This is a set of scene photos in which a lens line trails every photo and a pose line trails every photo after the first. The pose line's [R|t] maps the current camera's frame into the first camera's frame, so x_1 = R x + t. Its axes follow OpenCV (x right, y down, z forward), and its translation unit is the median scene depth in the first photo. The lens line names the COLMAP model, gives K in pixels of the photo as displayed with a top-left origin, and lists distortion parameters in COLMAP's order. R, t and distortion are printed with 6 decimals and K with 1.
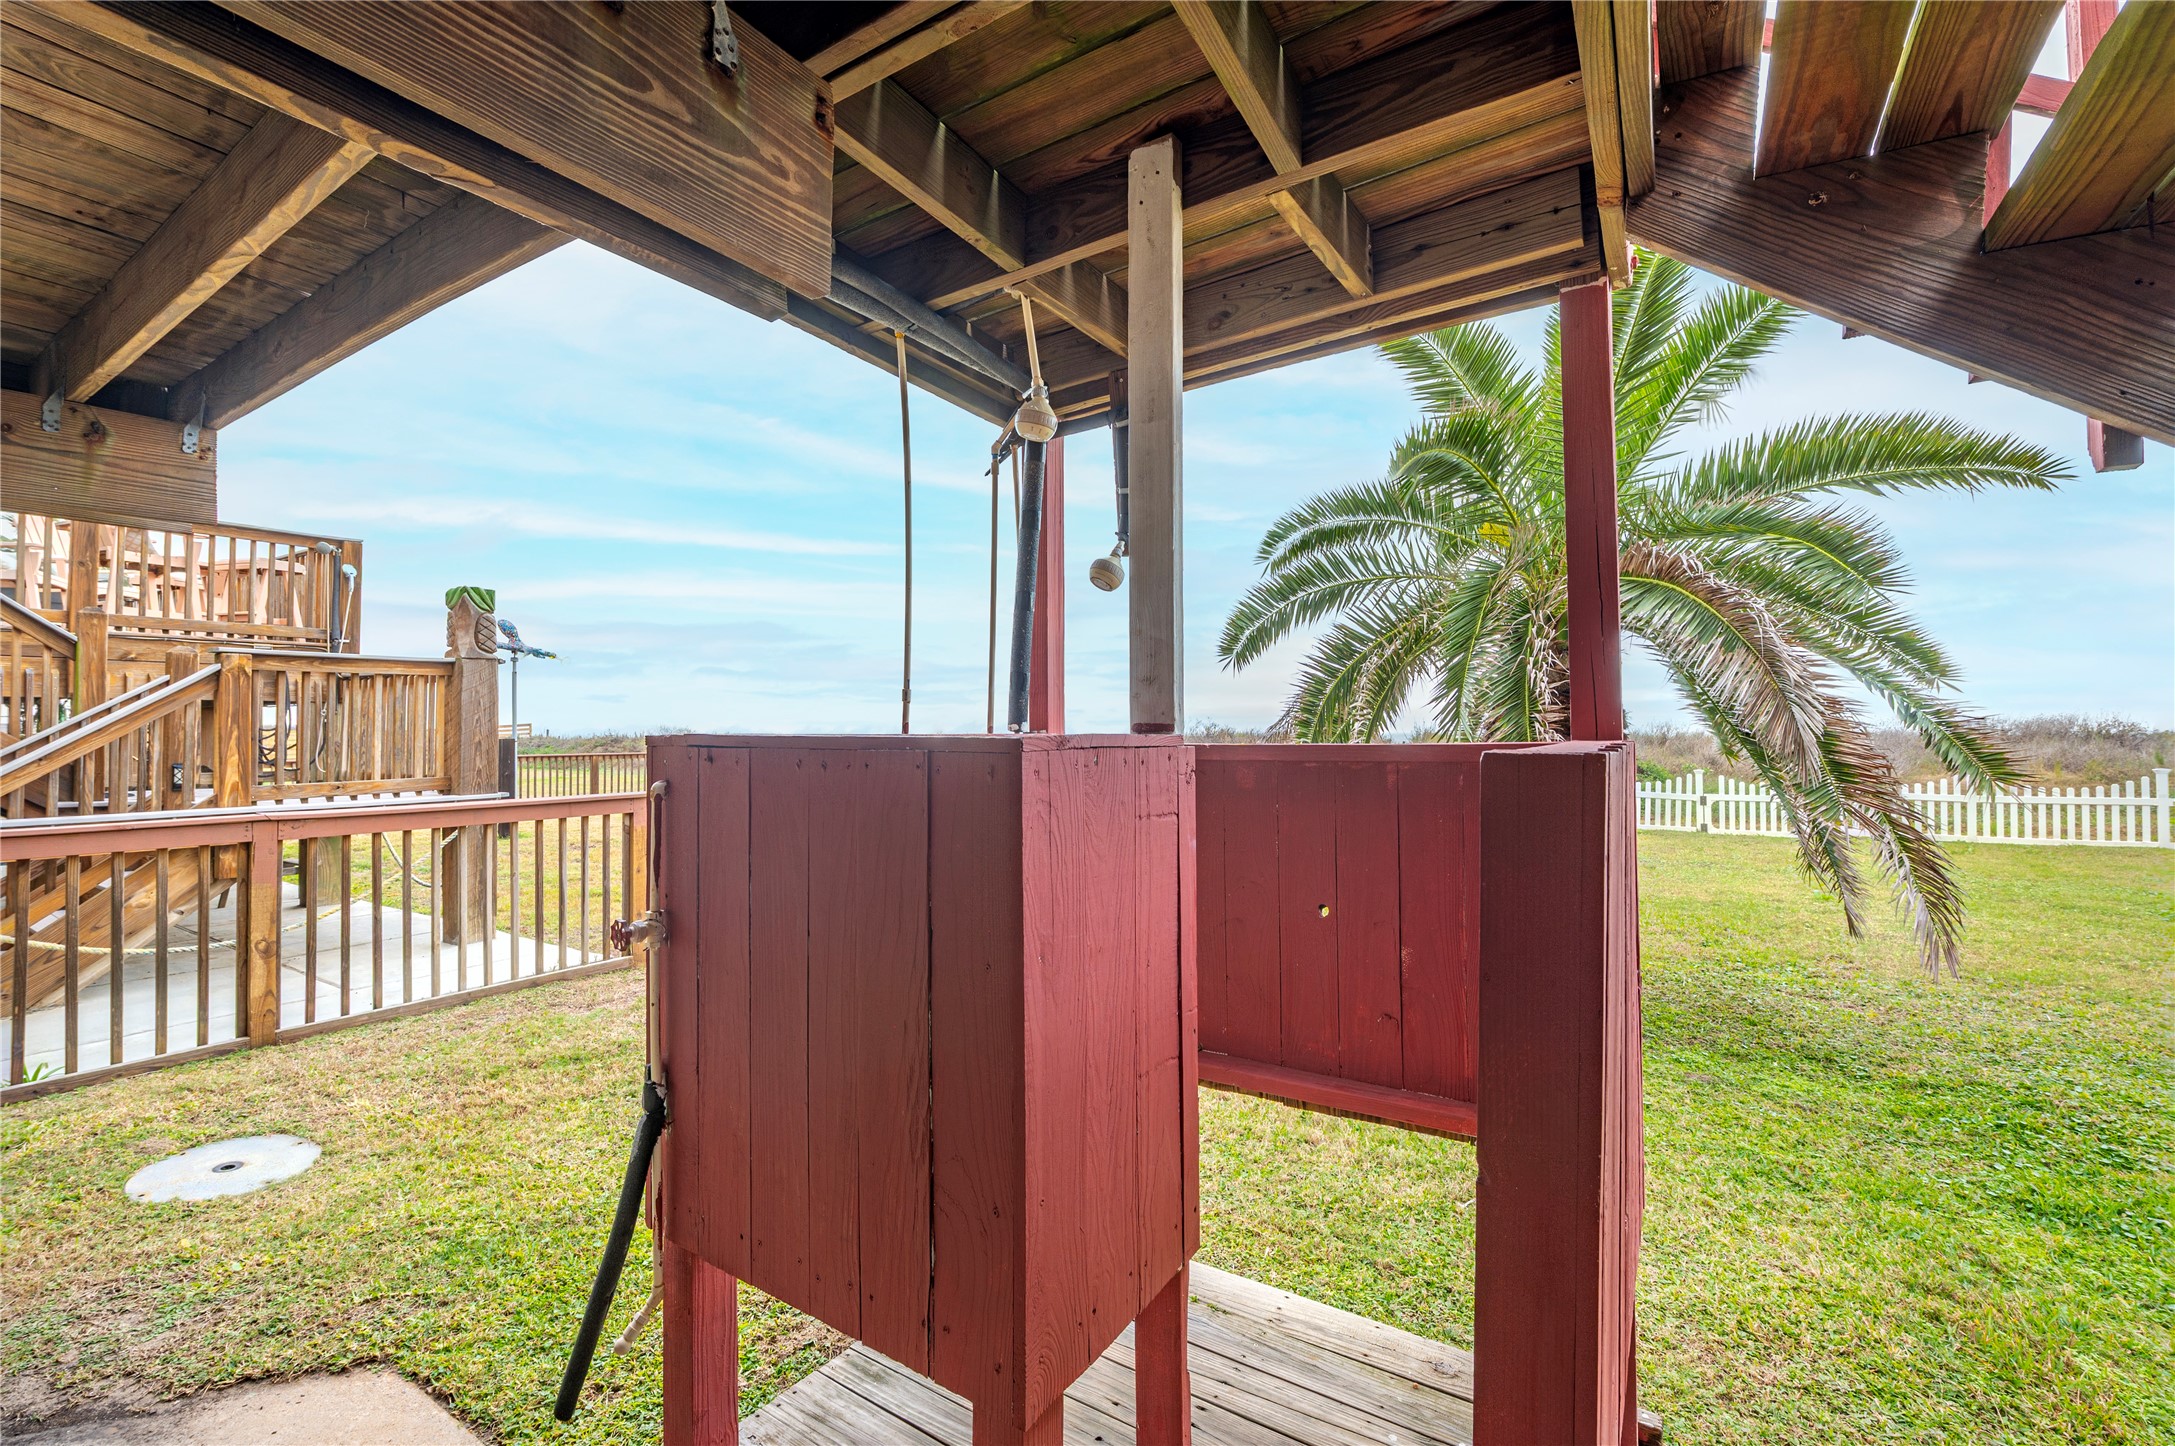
lens RADIAL K [[890.9, 0, 1086.4], [0, 890.9, 707.9], [0, 0, 1]] dist [0.000461, -0.005066]
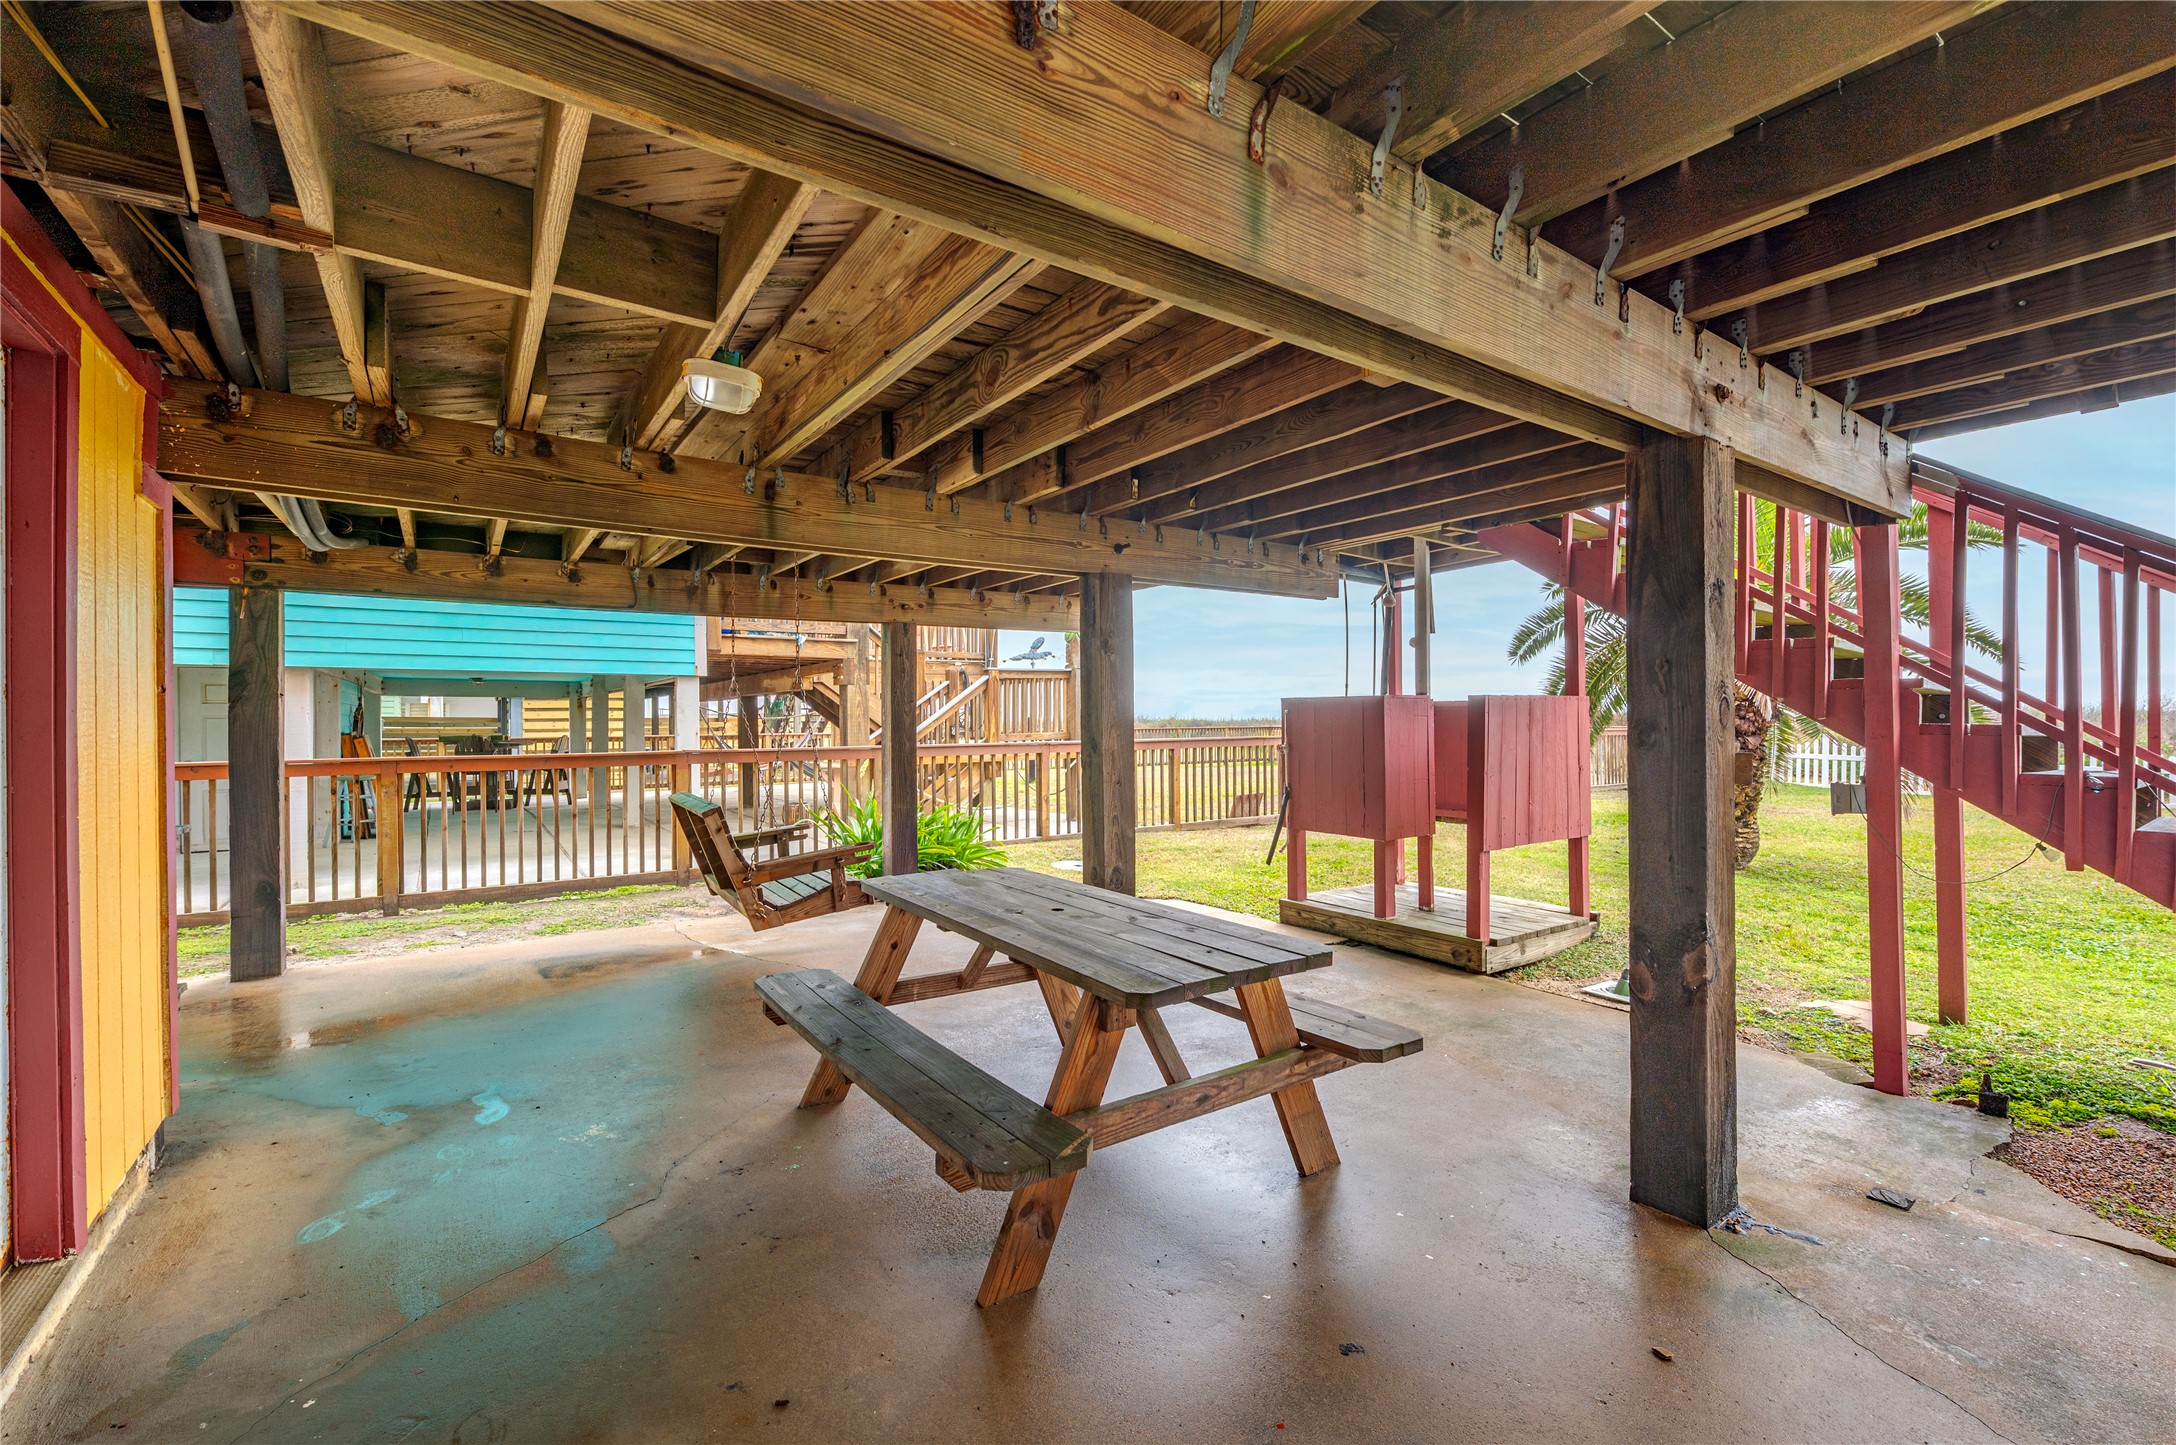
lens RADIAL K [[925.8, 0, 1095.3], [0, 925.8, 716.7], [0, 0, 1]] dist [-0.005365, -0.000378]
pose [[0.924714, -0.007052, -0.380598, 0.137178], [0.016094, 0.999659, 0.020581, 0.011263], [0.380323, -0.025157, 0.924511, -1.477084]]
